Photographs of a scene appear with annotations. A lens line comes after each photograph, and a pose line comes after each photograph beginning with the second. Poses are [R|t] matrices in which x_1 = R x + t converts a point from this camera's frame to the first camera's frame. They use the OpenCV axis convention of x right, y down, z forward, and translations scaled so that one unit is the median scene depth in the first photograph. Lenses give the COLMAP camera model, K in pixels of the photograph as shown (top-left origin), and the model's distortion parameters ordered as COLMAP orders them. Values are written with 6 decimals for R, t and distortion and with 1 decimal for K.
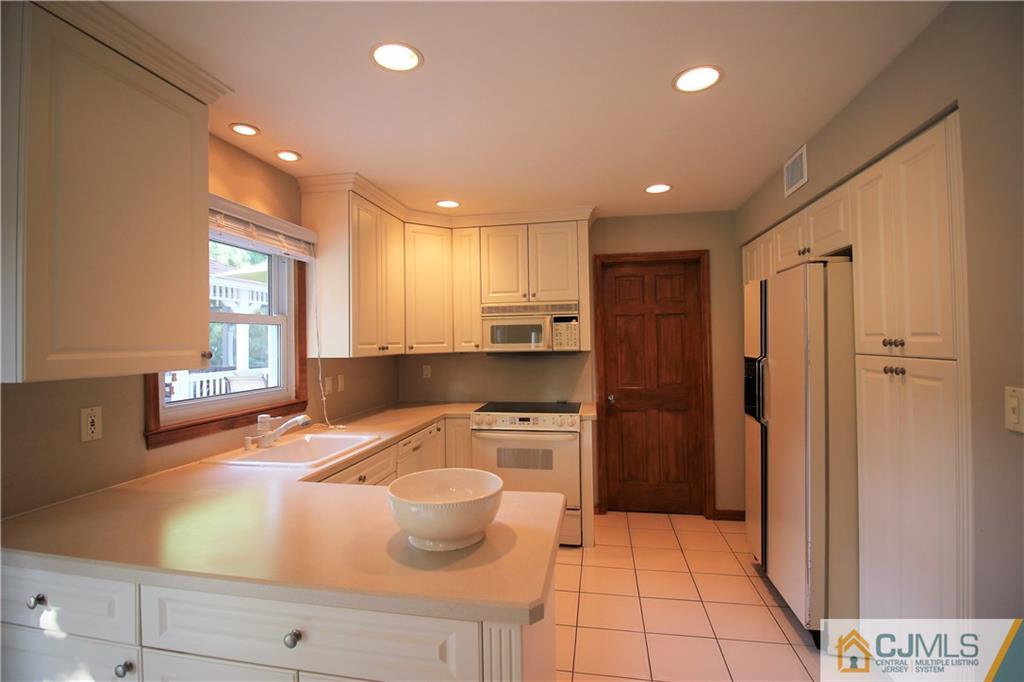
lens RADIAL K [[475.6, 0, 509.9], [0, 475.6, 338.7], [0, 0, 1]] dist [-0.002230, -0.000248]
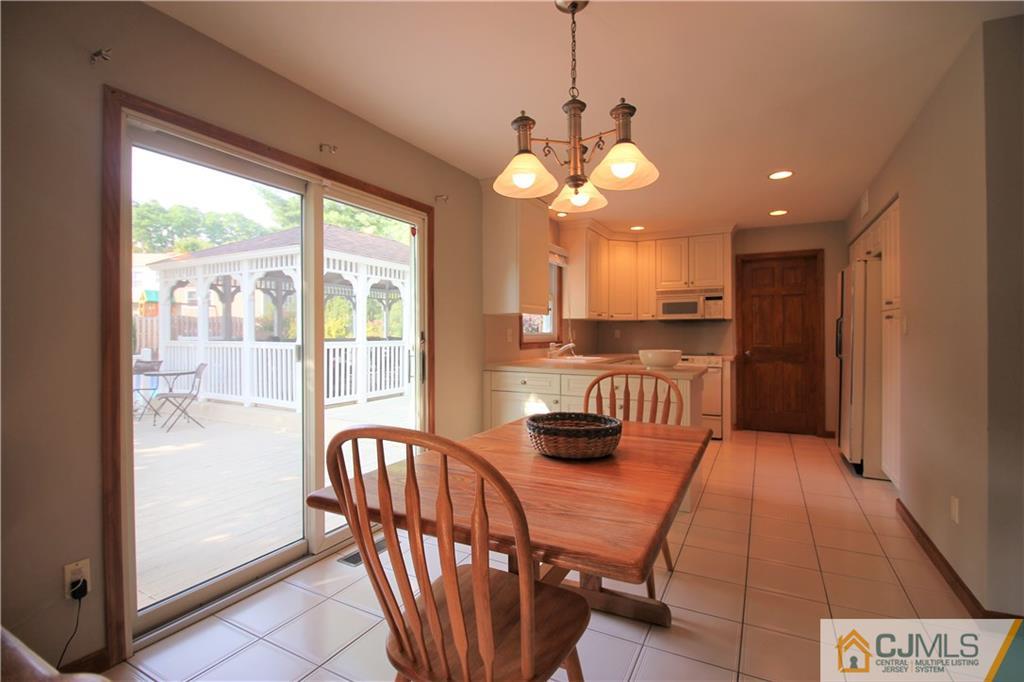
lens RADIAL K [[475.6, 0, 514.2], [0, 475.6, 335.0], [0, 0, 1]] dist [-0.002230, -0.000248]
pose [[0.955688, 0.013571, -0.294070, -0.046105], [-0.010564, 0.999874, 0.011811, 0.065770], [0.294193, -0.008182, 0.955711, -0.651740]]
